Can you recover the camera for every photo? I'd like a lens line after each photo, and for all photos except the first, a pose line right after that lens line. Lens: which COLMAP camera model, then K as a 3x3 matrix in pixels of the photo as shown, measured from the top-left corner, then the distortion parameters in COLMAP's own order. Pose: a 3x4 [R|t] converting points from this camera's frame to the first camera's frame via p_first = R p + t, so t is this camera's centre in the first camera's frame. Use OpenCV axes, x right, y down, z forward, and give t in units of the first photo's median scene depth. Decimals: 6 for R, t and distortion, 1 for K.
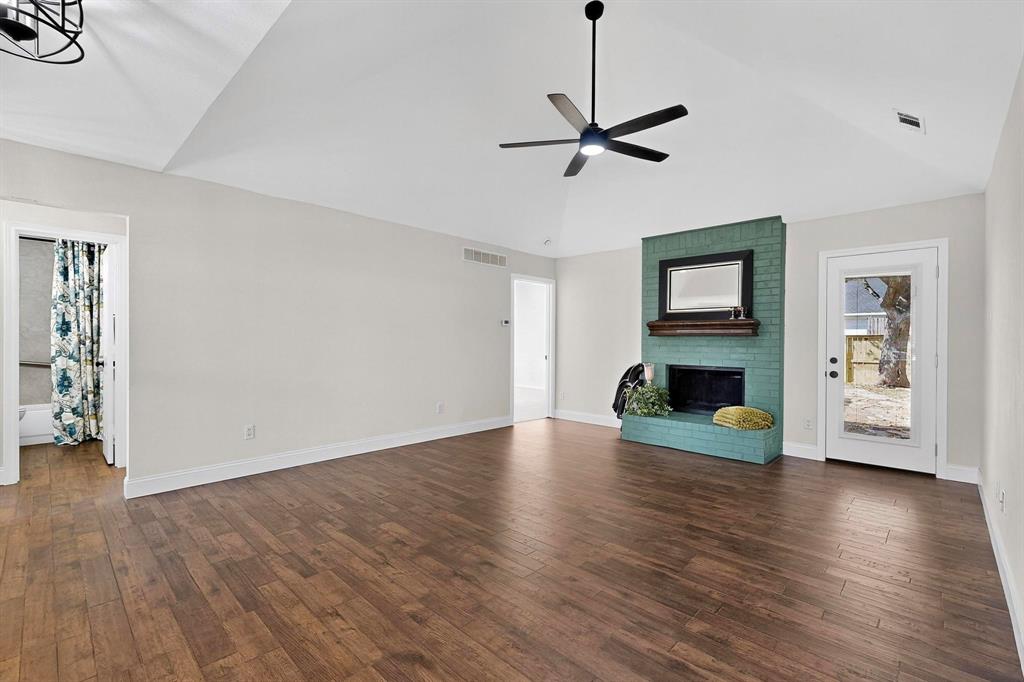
lens RADIAL K [[448.2, 0, 509.4], [0, 448.2, 342.5], [0, 0, 1]] dist [0.002518, 0.000160]
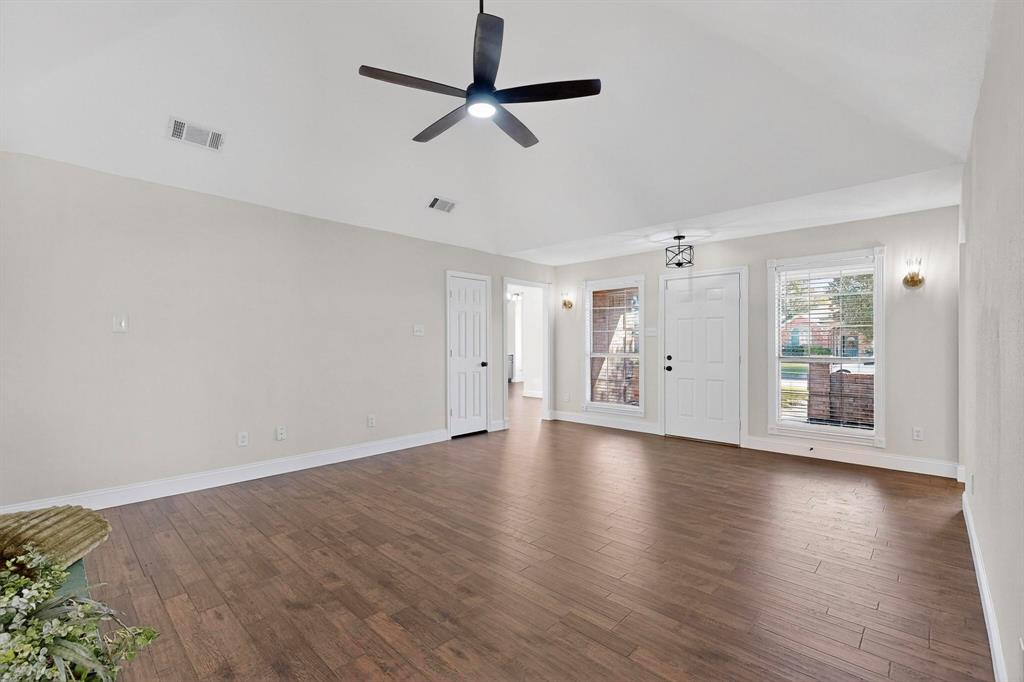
lens RADIAL K [[448.2, 0, 510.6], [0, 448.2, 344.9], [0, 0, 1]] dist [0.002518, 0.000160]
pose [[-0.999923, -0.005452, -0.011187, 0.119931], [-0.005535, 0.999958, 0.007363, -0.008534], [0.011146, 0.007425, -0.999910, 1.577136]]
